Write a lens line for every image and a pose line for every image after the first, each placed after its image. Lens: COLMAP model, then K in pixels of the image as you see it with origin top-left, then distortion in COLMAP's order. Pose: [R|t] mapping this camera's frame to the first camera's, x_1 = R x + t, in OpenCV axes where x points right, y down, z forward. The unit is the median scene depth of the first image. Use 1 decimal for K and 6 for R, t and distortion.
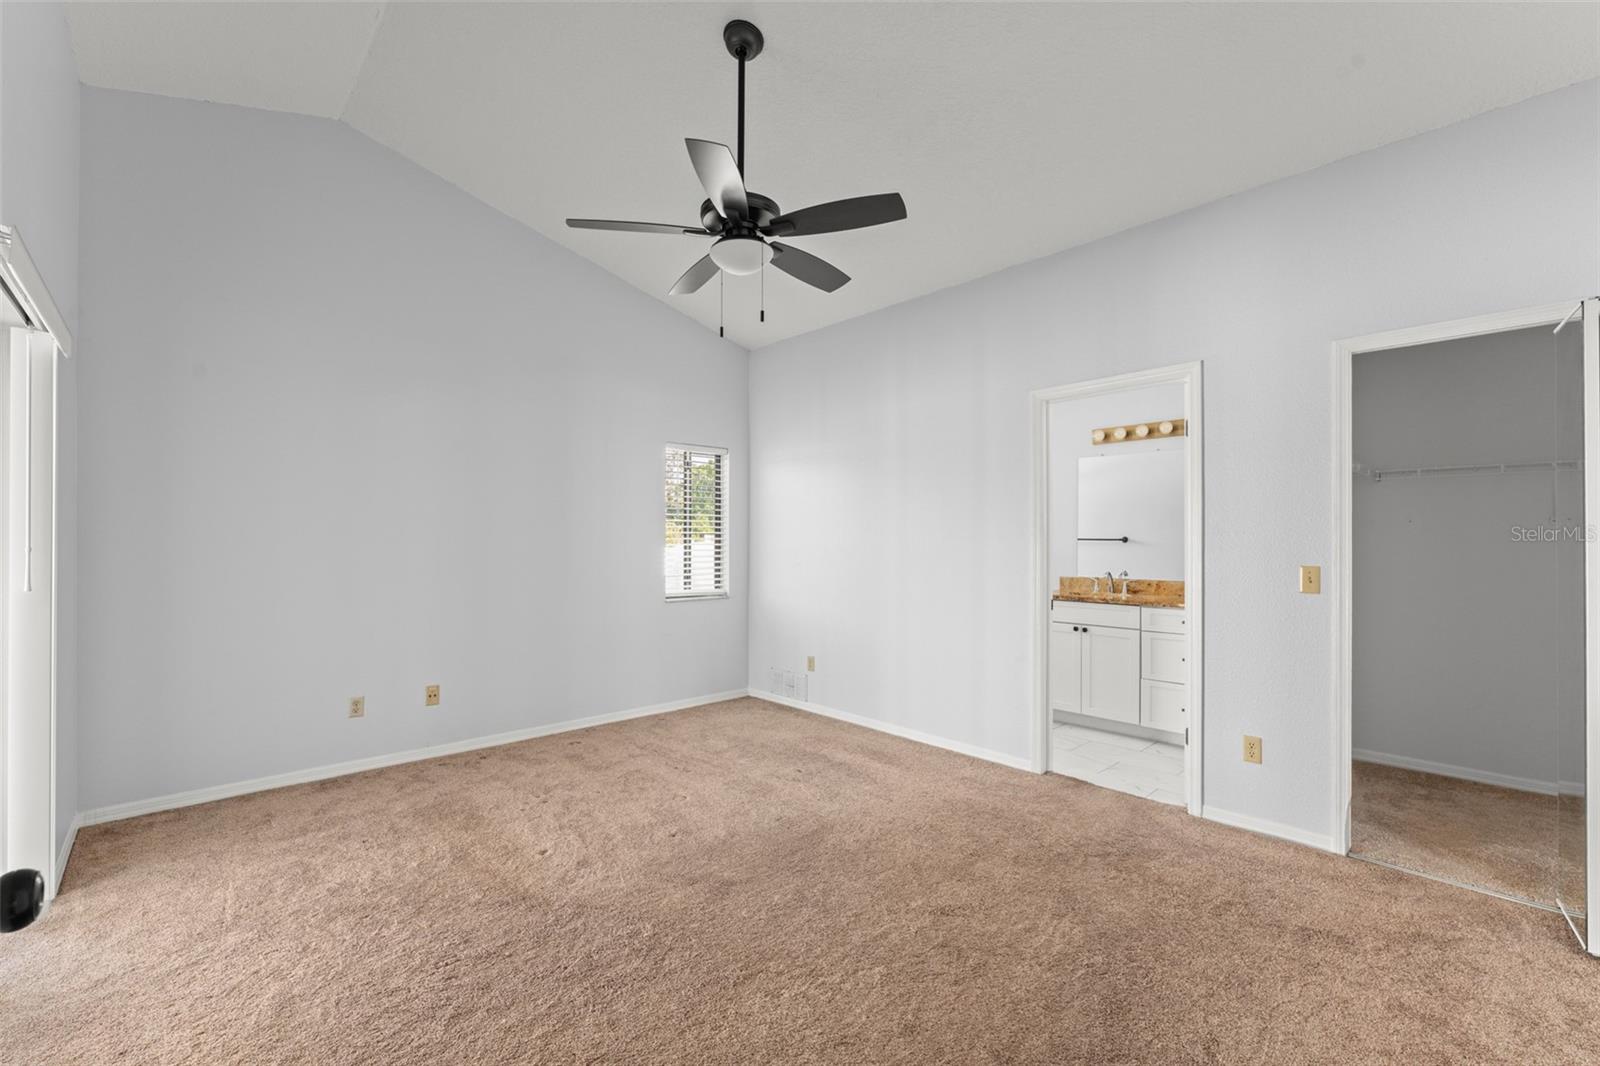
lens RADIAL K [[684.1, 0, 794.1], [0, 684.1, 535.2], [0, 0, 1]] dist [-0.003157, -0.000397]
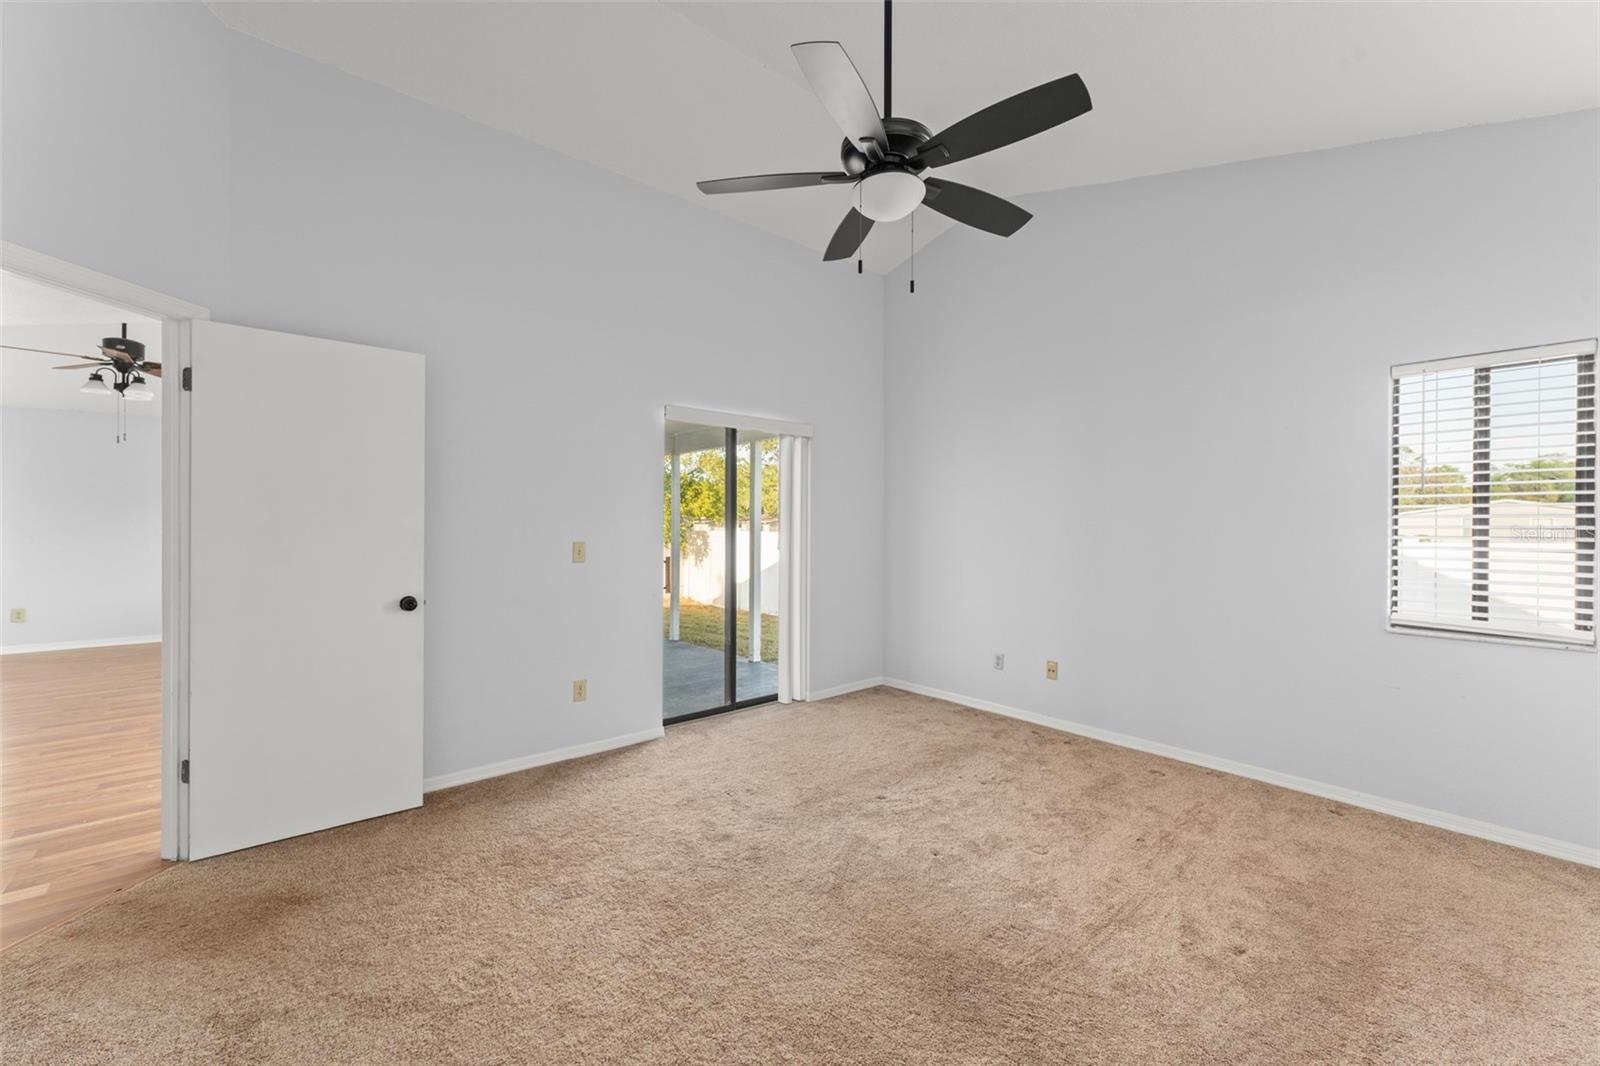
lens RADIAL K [[621.5, 0, 792.8], [0, 621.5, 531.4], [0, 0, 1]] dist [0.001007, -0.000012]
pose [[-0.028951, 0.002529, -0.999578, 0.482964], [-0.004290, 0.999987, 0.002654, 0.012576], [0.999572, 0.004365, -0.028939, 0.630062]]
